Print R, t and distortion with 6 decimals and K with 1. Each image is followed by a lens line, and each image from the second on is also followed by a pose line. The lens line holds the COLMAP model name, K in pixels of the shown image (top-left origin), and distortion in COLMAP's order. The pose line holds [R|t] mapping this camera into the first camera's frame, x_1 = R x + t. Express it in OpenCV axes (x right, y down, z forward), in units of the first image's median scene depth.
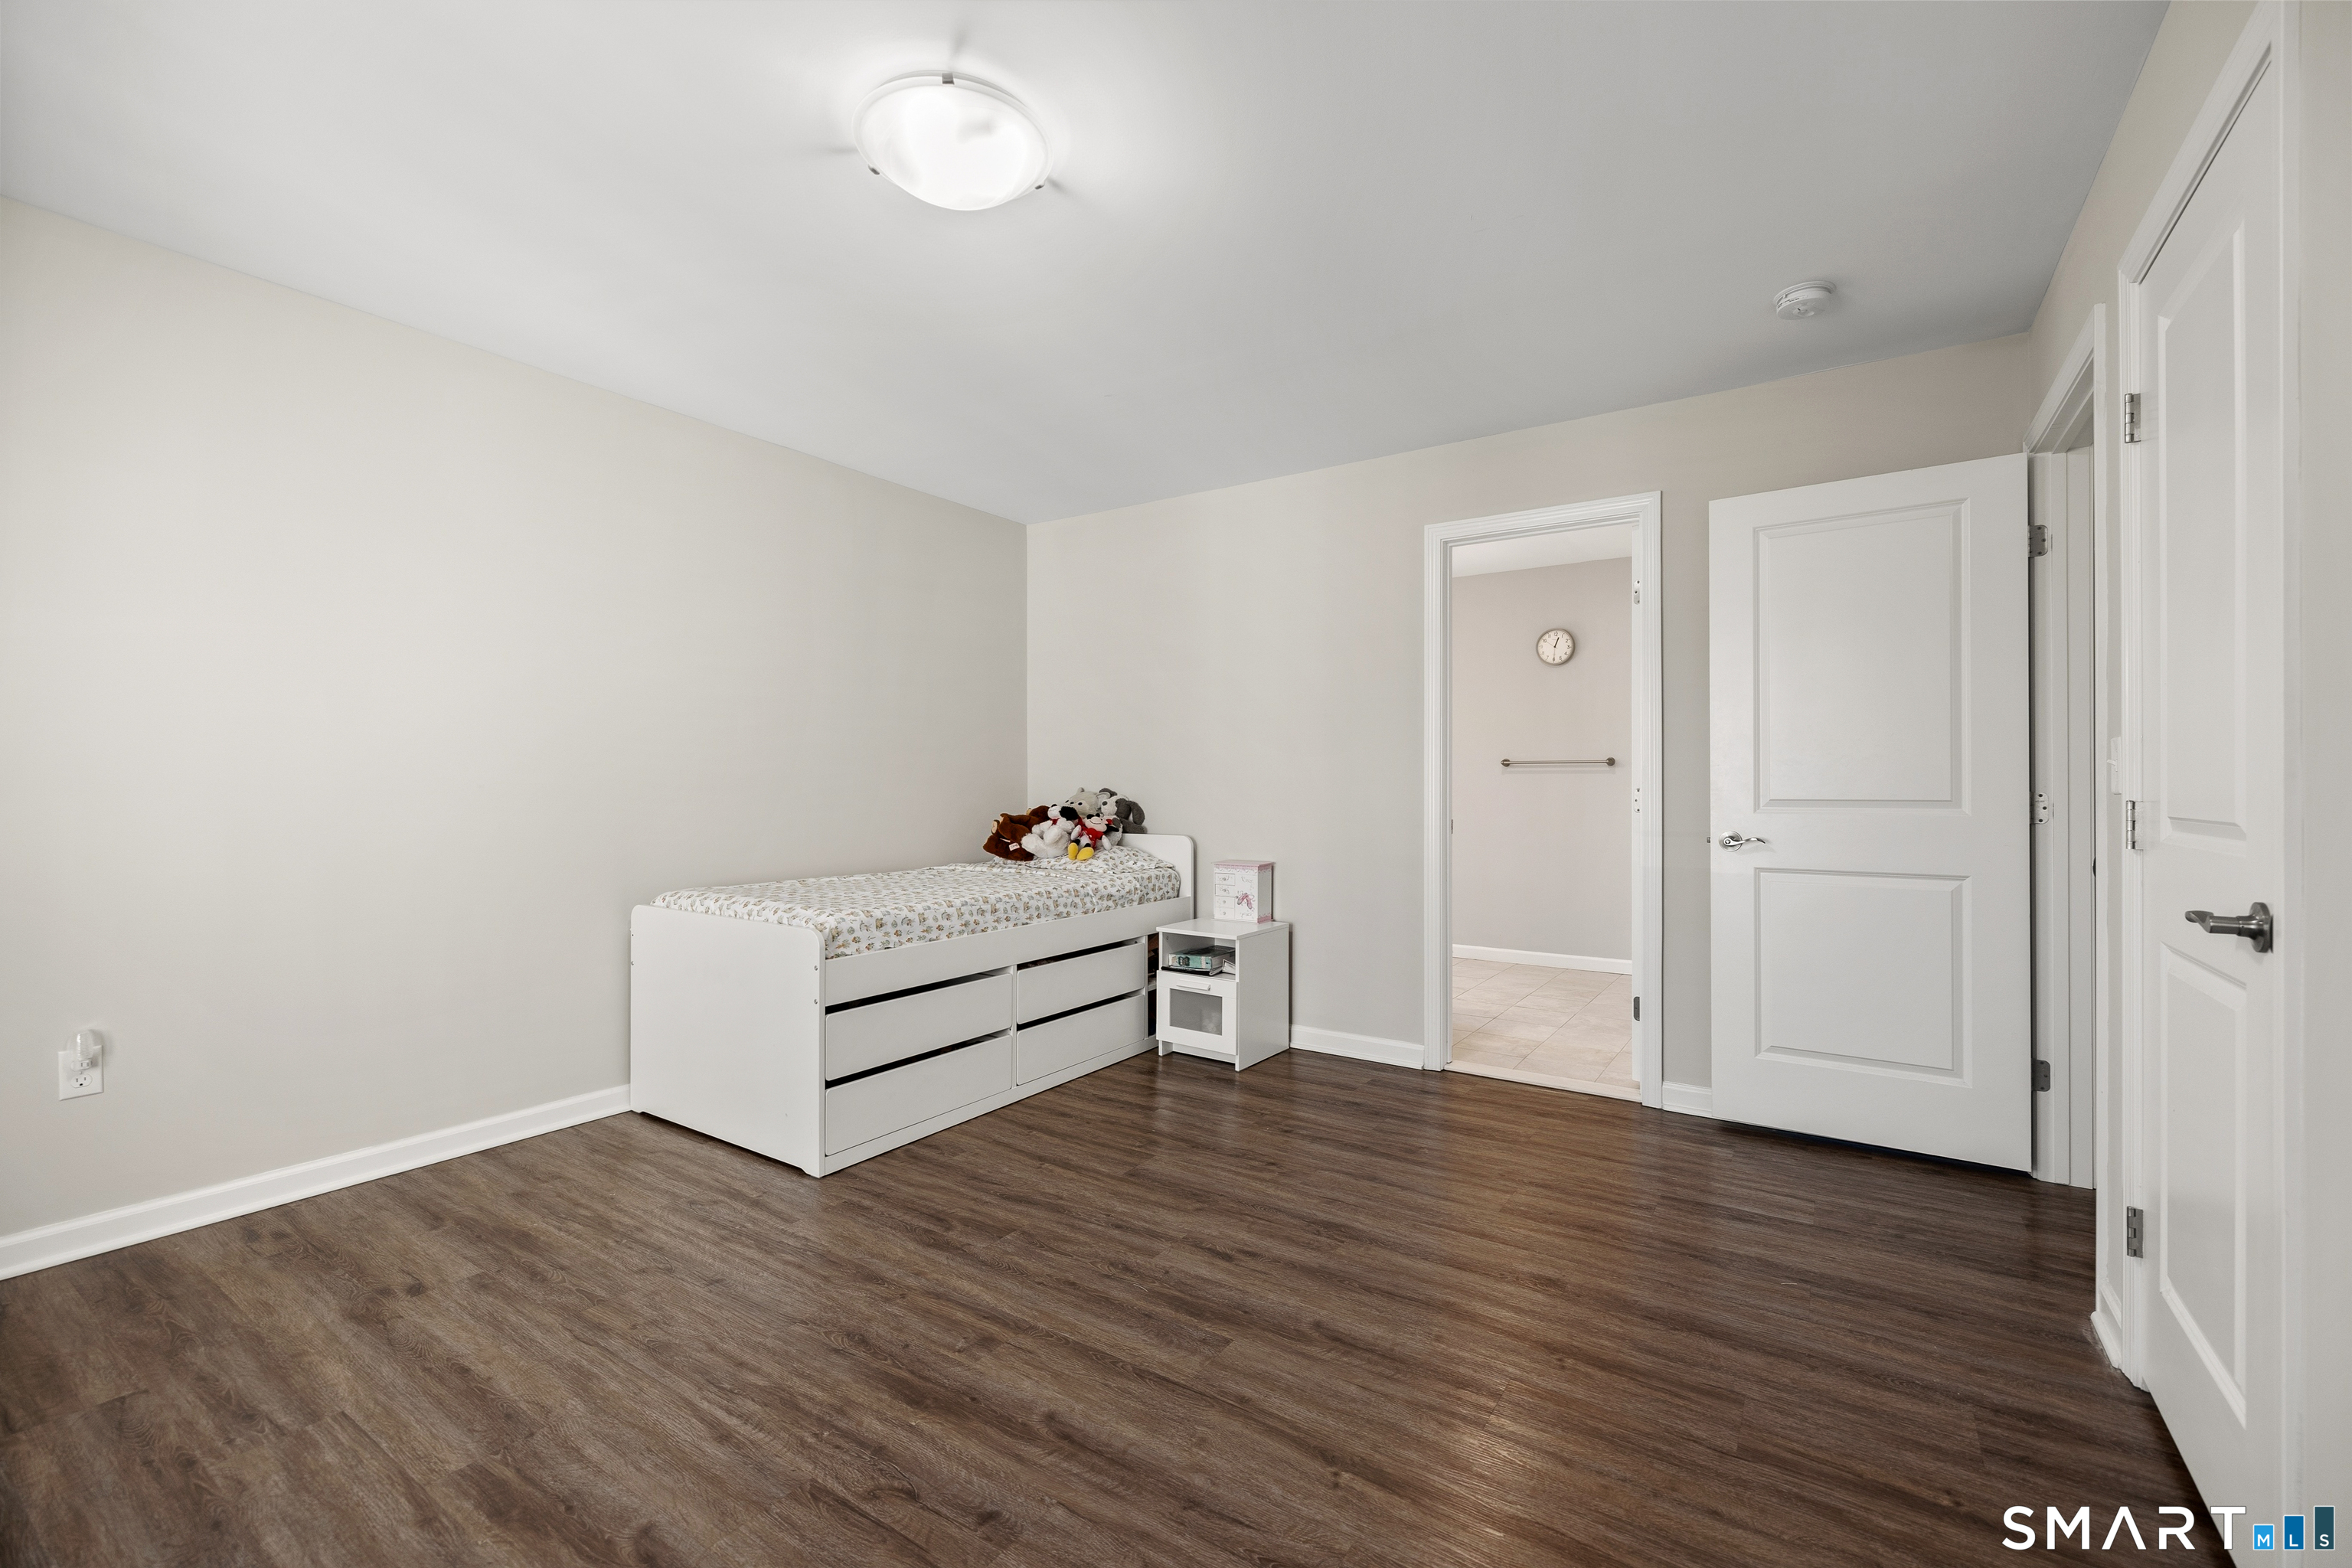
lens RADIAL K [[990.2, 0, 1192.1], [0, 990.2, 788.8], [0, 0, 1]] dist [0.000647, 0.000048]
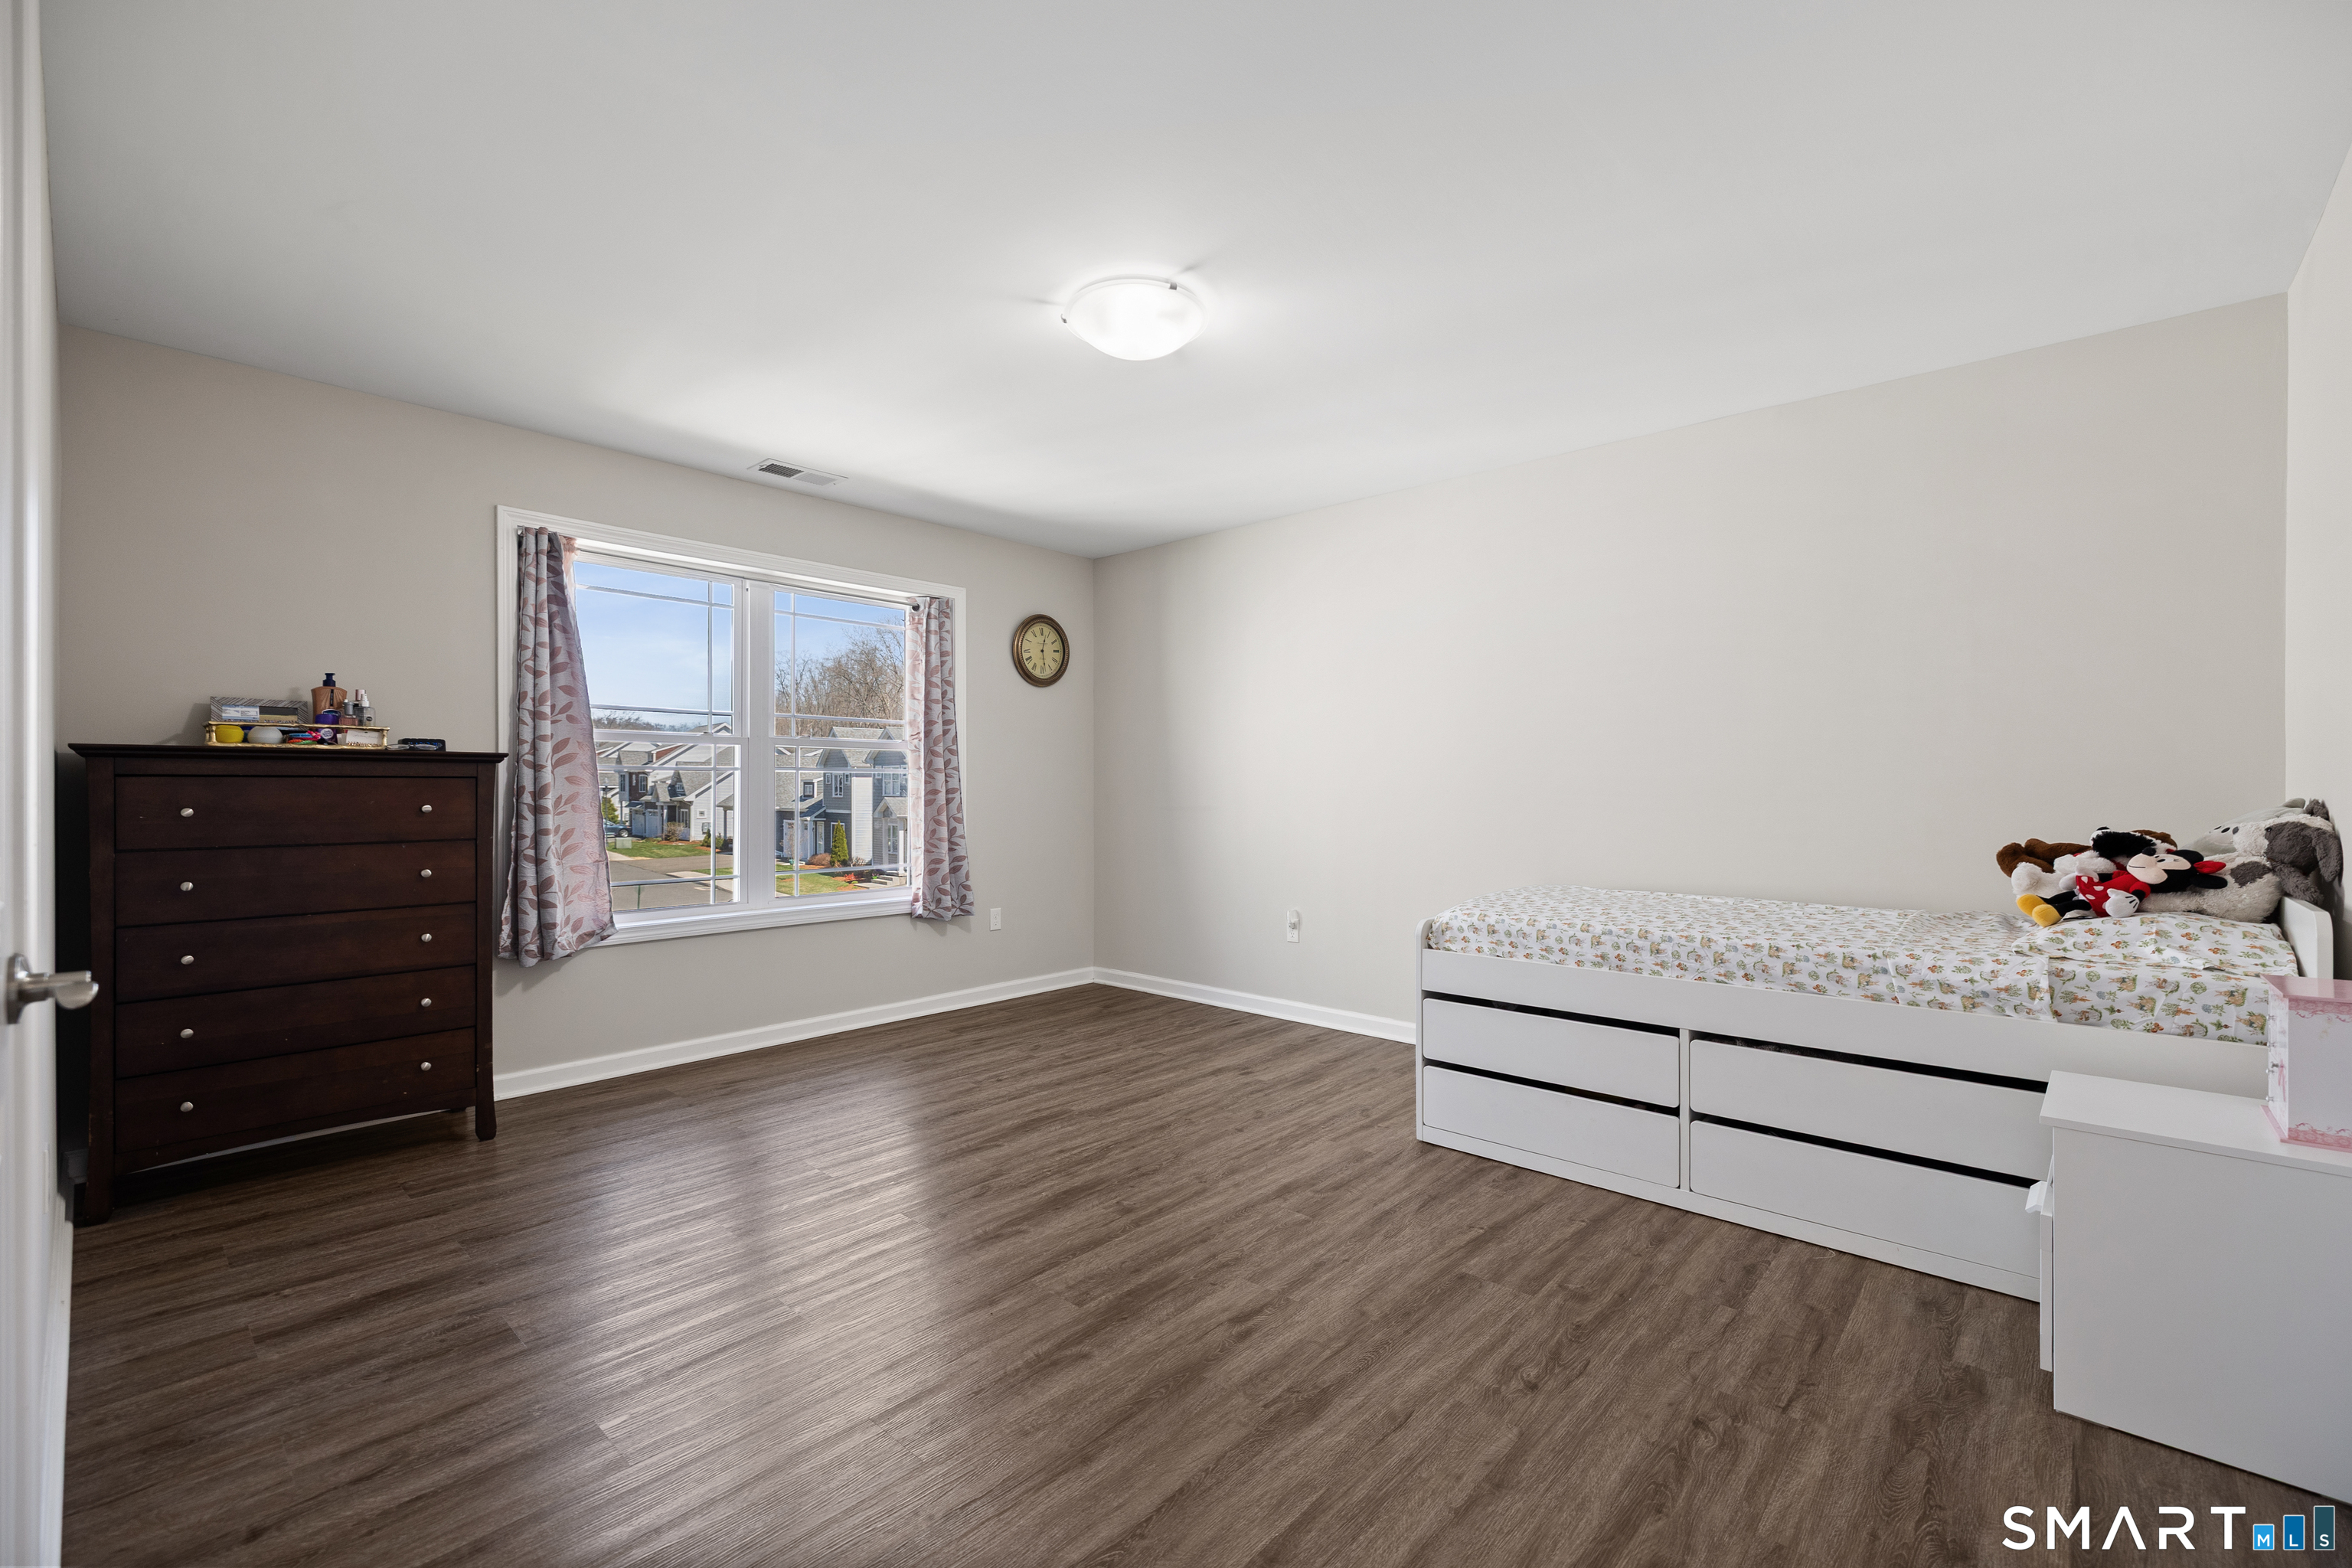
lens RADIAL K [[990.2, 0, 1192.1], [0, 990.2, 788.8], [0, 0, 1]] dist [0.000647, 0.000048]
pose [[-0.151667, 0.000085, -0.988432, 0.833436], [-0.005106, 0.999987, 0.000869, -0.006866], [0.988418, 0.005178, -0.151665, 0.982237]]
